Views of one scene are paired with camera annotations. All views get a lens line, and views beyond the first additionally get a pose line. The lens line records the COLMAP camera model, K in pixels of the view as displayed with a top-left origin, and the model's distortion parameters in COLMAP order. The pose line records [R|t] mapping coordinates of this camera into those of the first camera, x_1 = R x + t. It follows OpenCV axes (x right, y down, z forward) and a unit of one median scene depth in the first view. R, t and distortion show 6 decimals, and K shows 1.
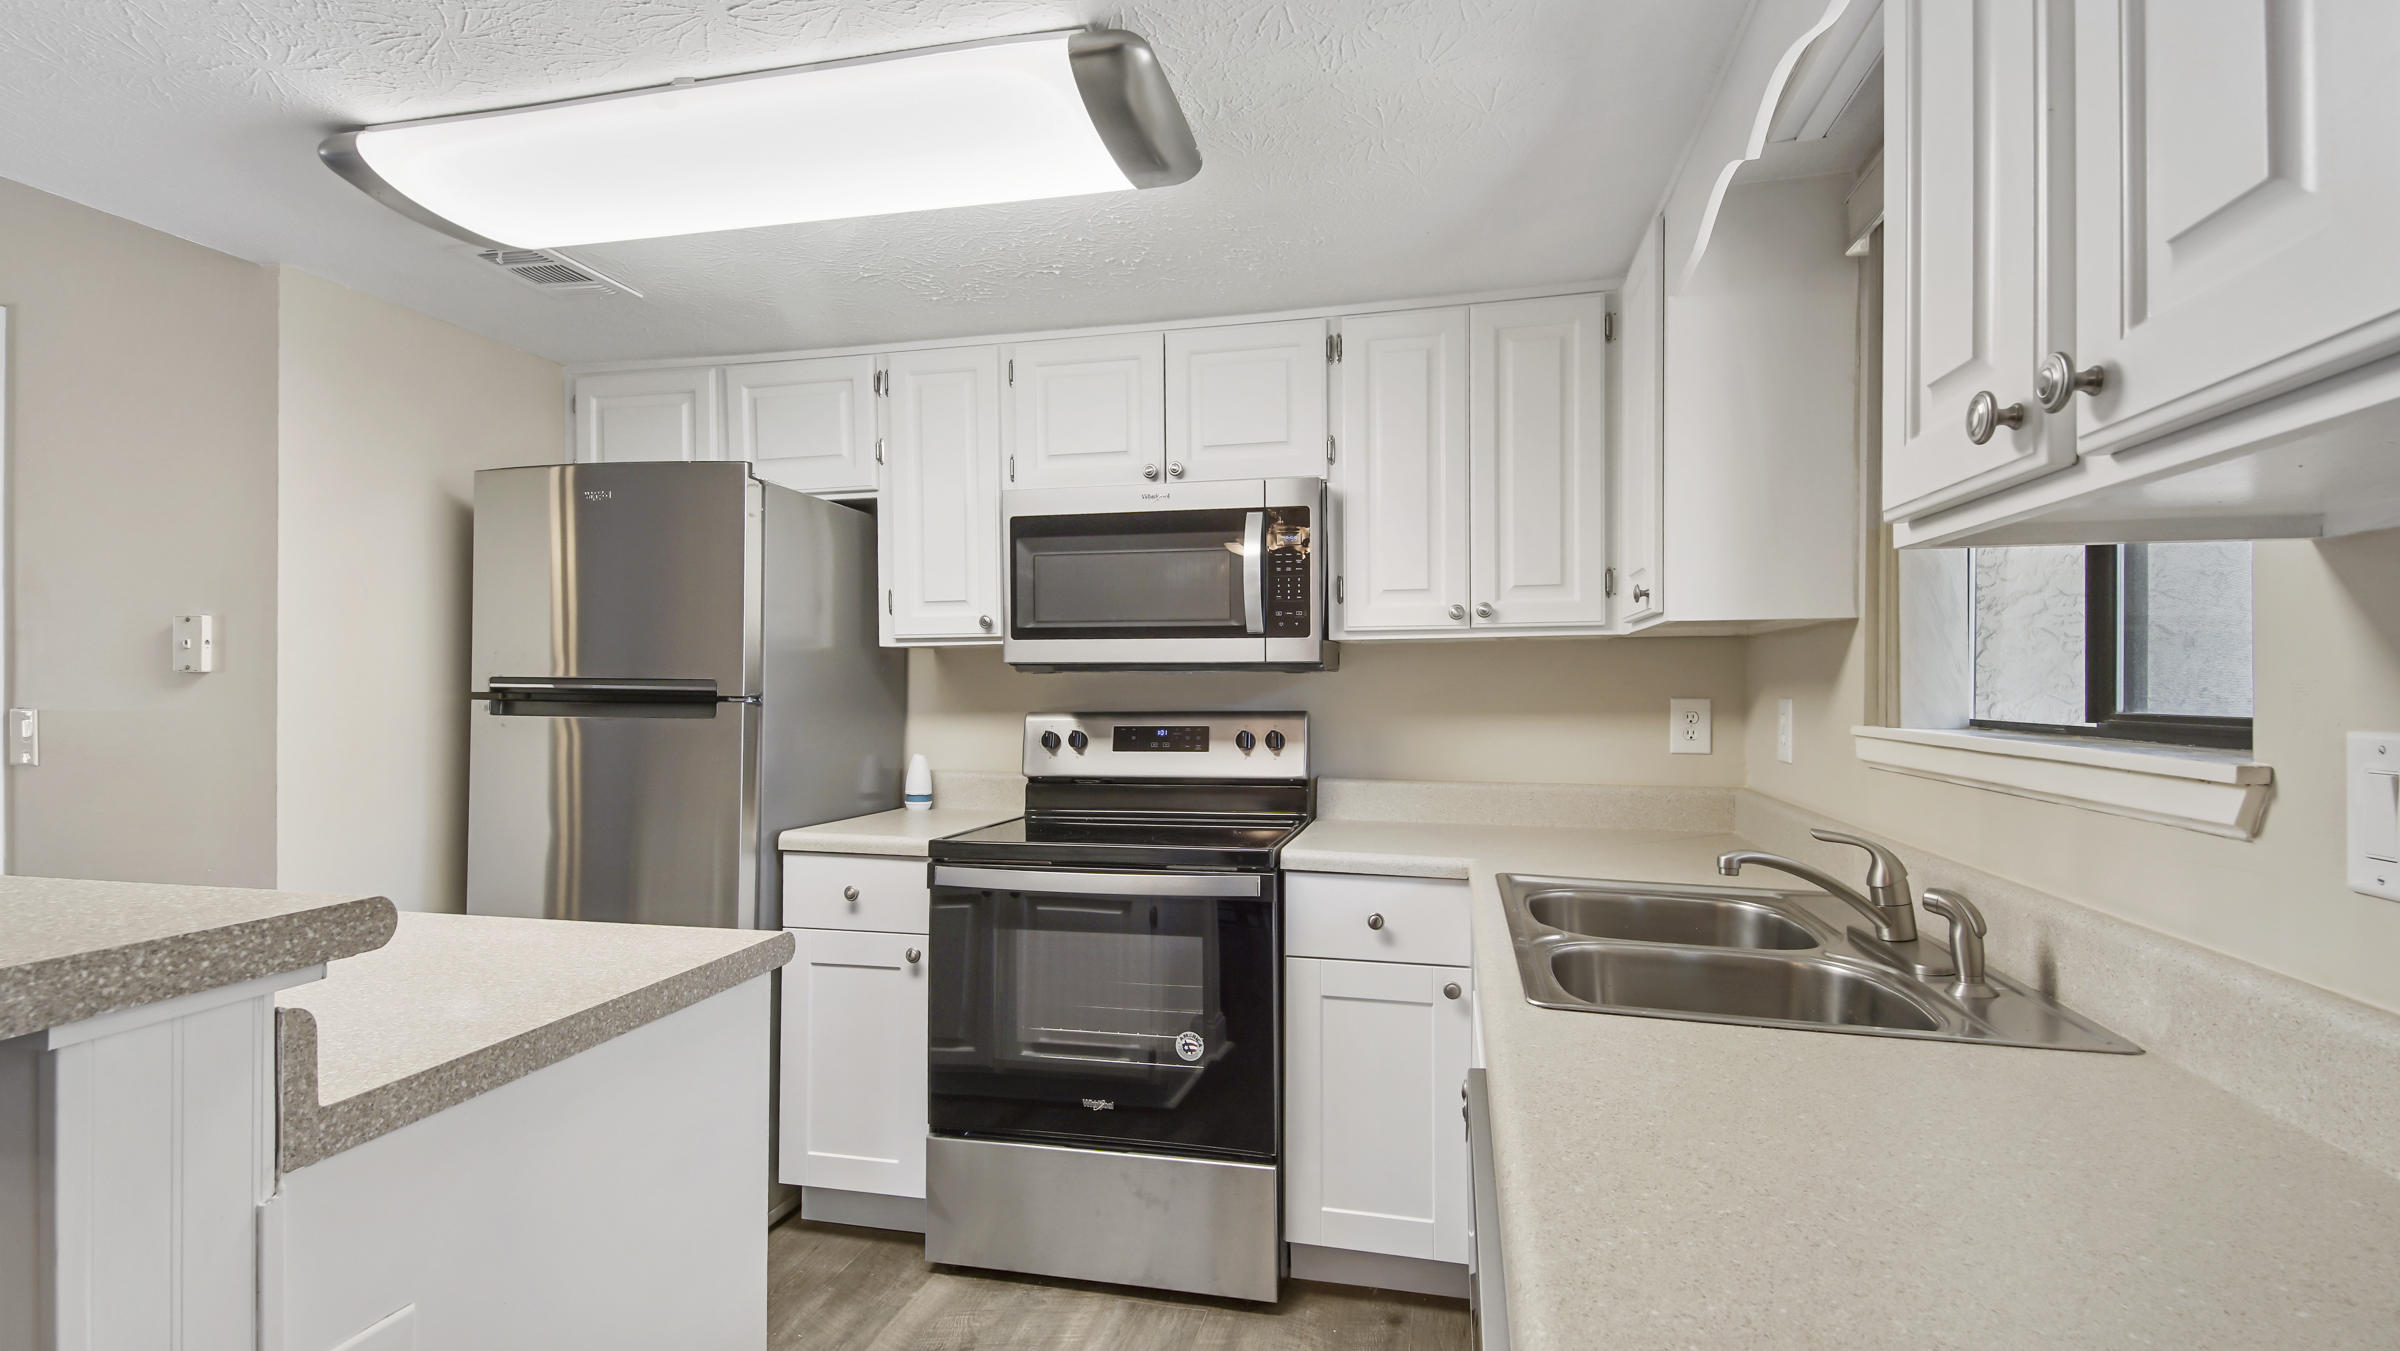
lens RADIAL K [[1123.8, 0, 1200.0], [0, 1123.8, 675.5], [0, 0, 1]] dist [0.003659, 0.000437]
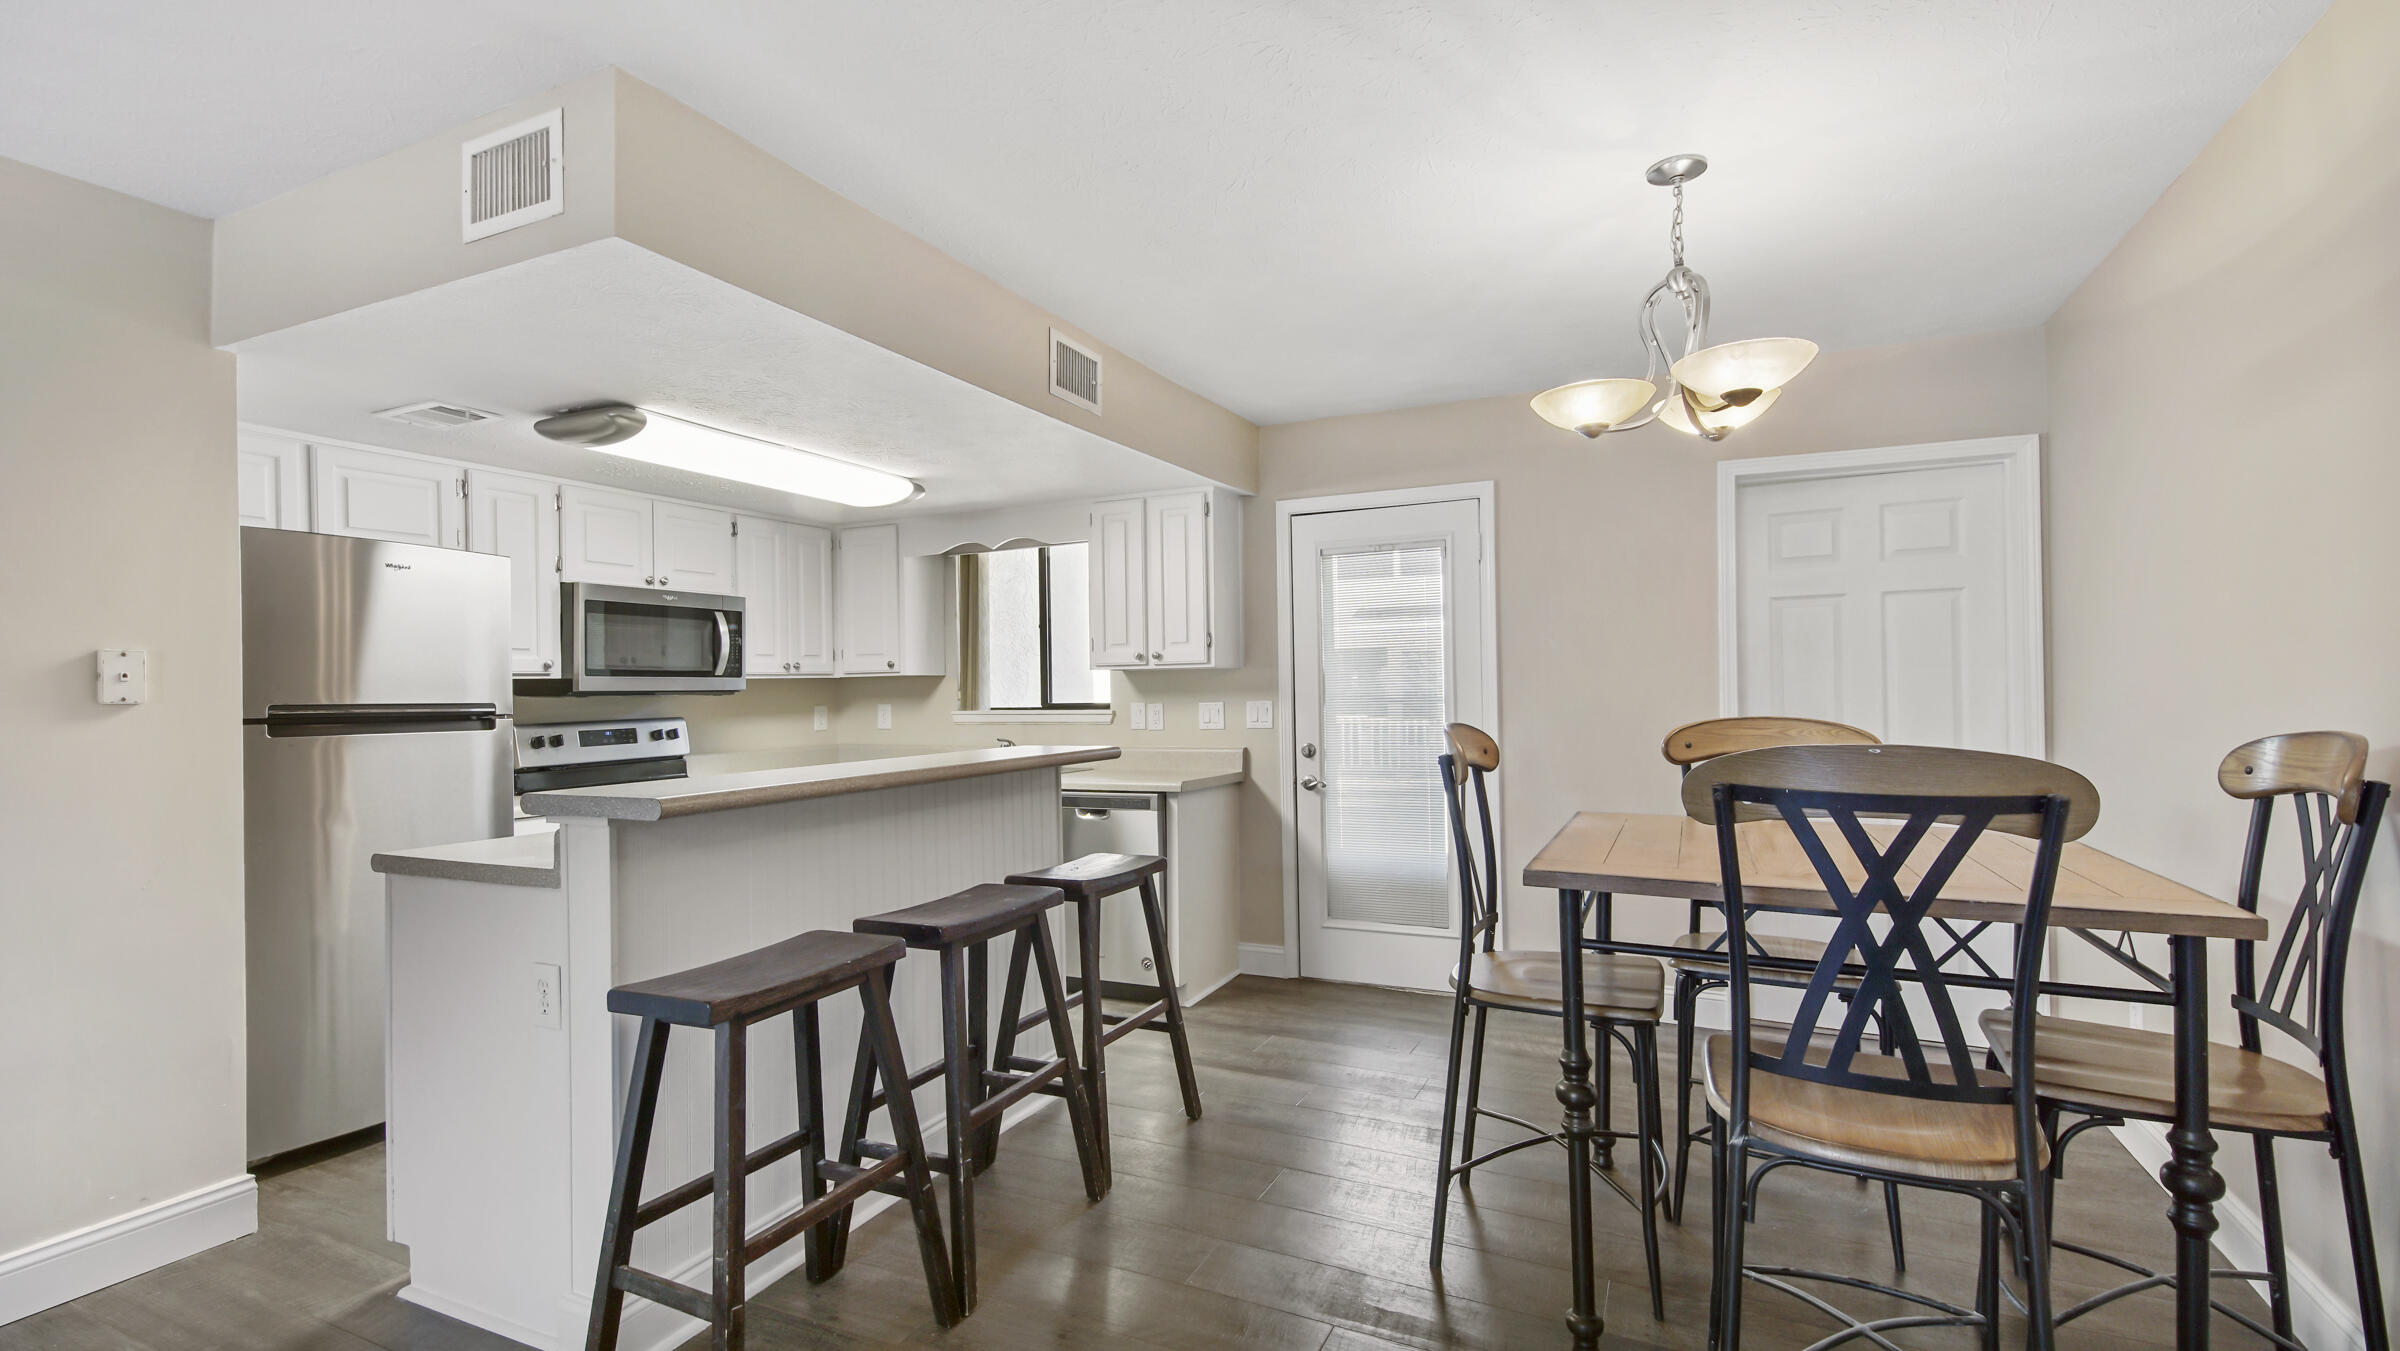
lens RADIAL K [[972.9, 0, 1189.6], [0, 972.9, 684.2], [0, 0, 1]] dist [0.046709, -0.019997]
pose [[0.226708, 0.004895, 0.973951, -1.420566], [0.007265, 0.999951, -0.006717, -0.005271], [-0.973936, 0.008599, 0.226661, -0.173654]]
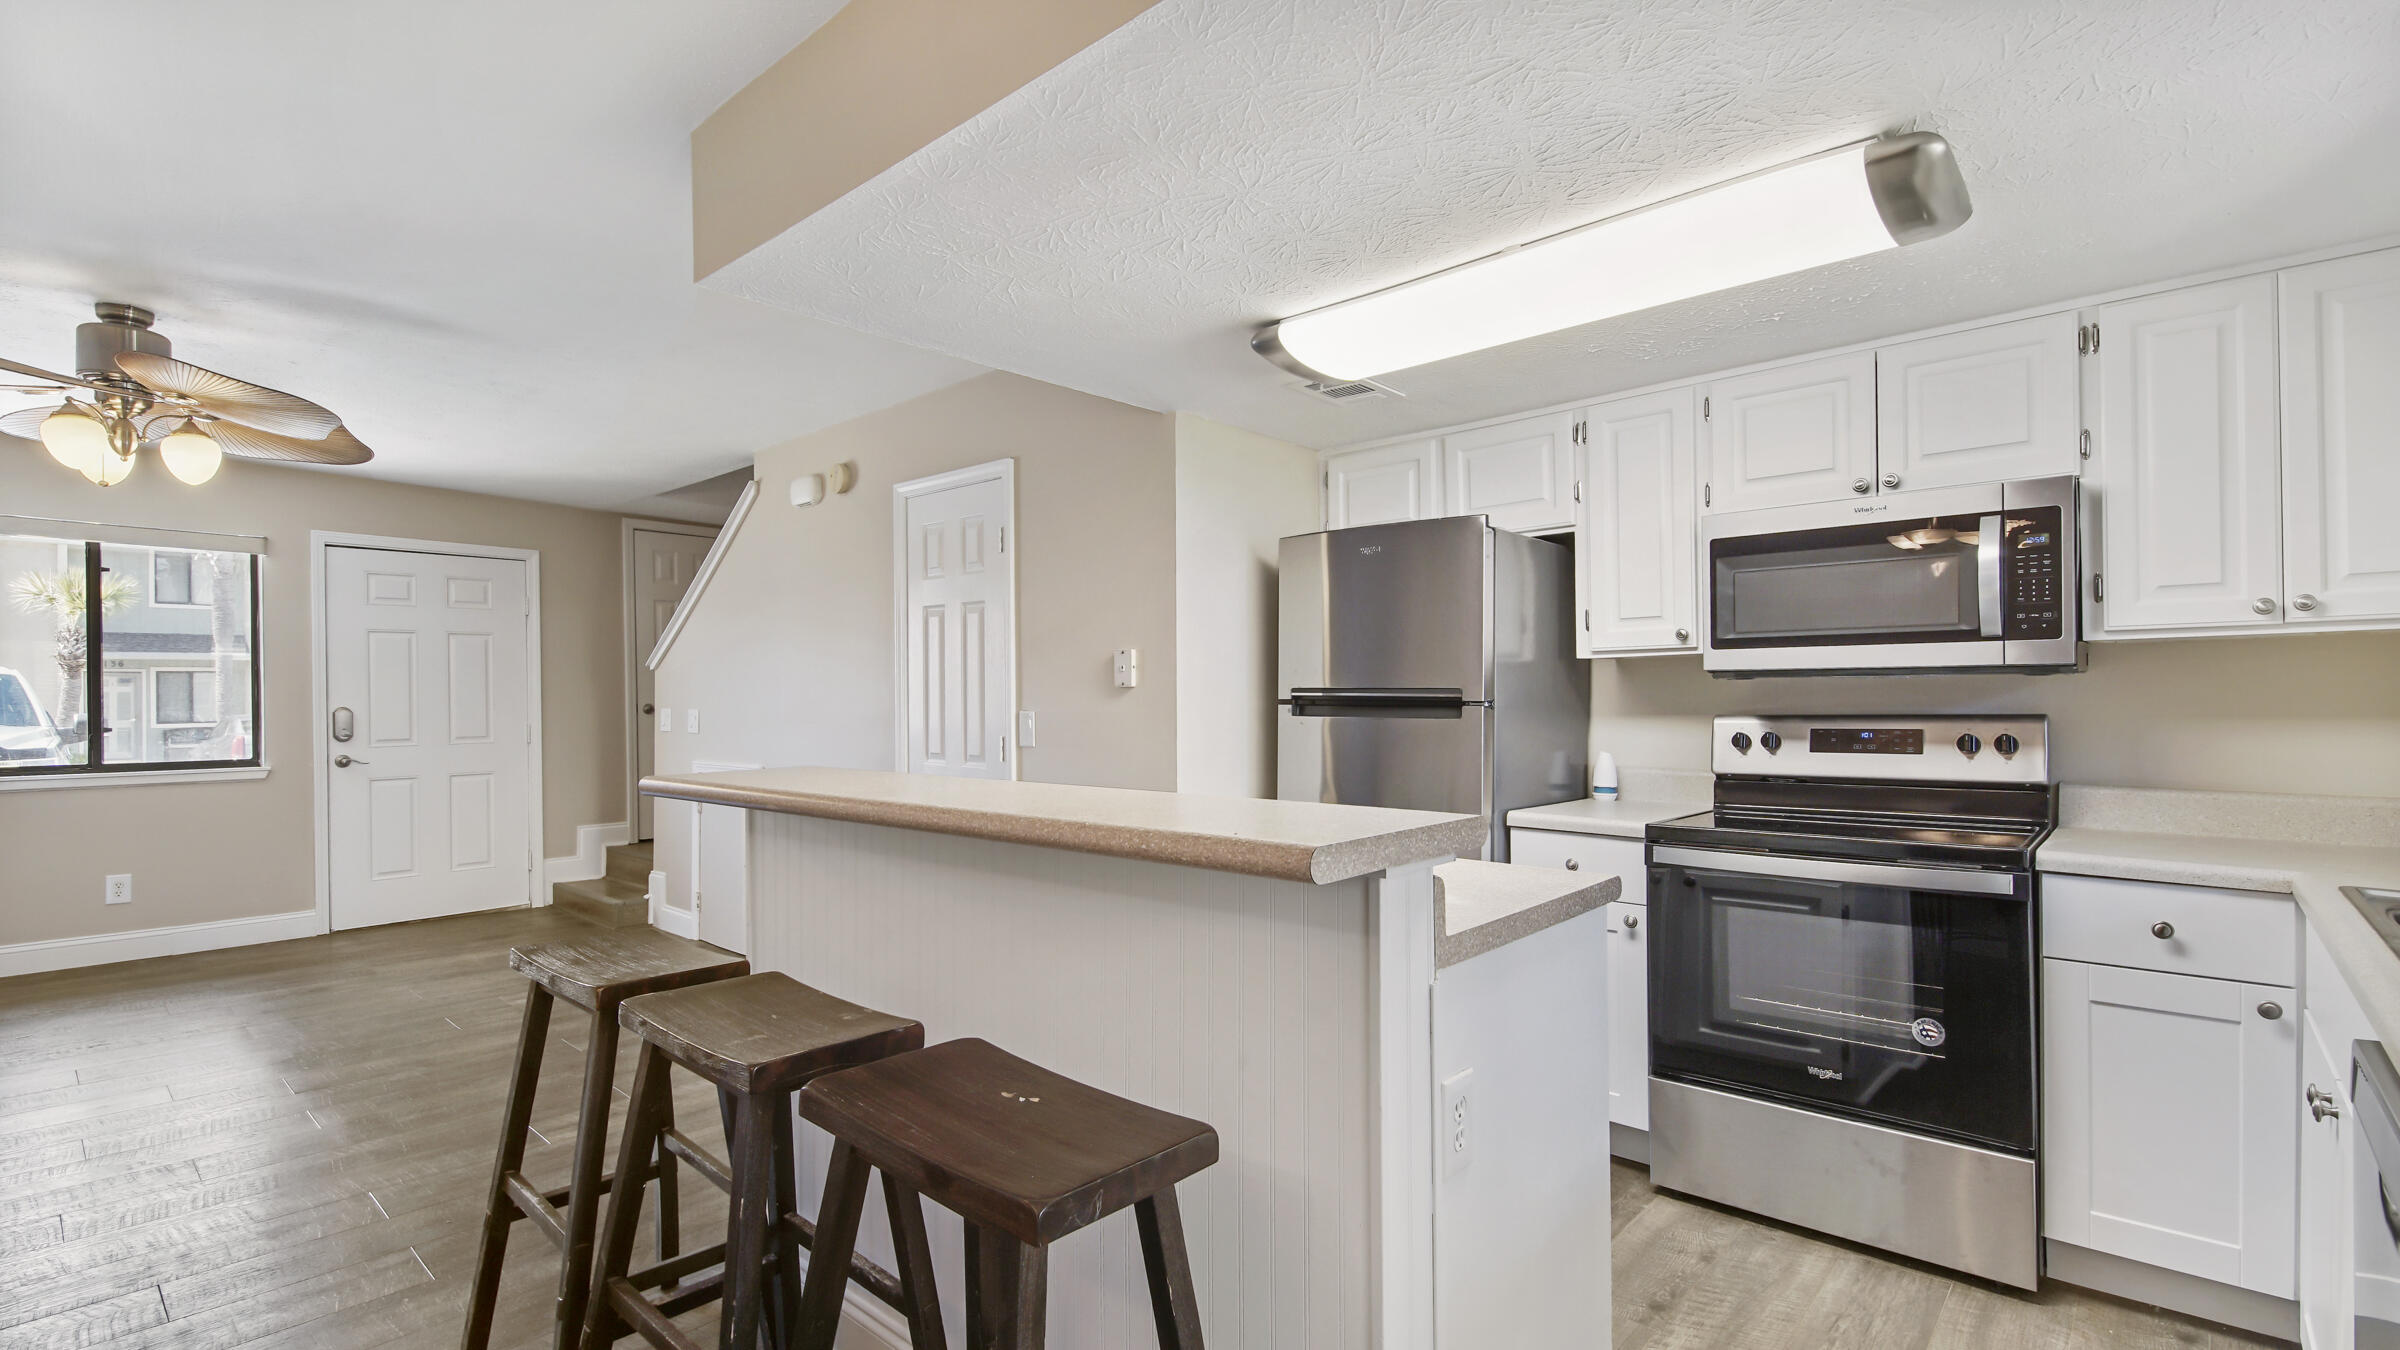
lens RADIAL K [[1079.8, 0, 1159.5], [0, 1079.8, 690.9], [0, 0, 1]] dist [0.020243, -0.017288]
pose [[0.863787, -0.009367, -0.503770, -0.104719], [0.013033, 0.999908, 0.003755, -0.002226], [0.503689, -0.009809, 0.863830, -0.215223]]
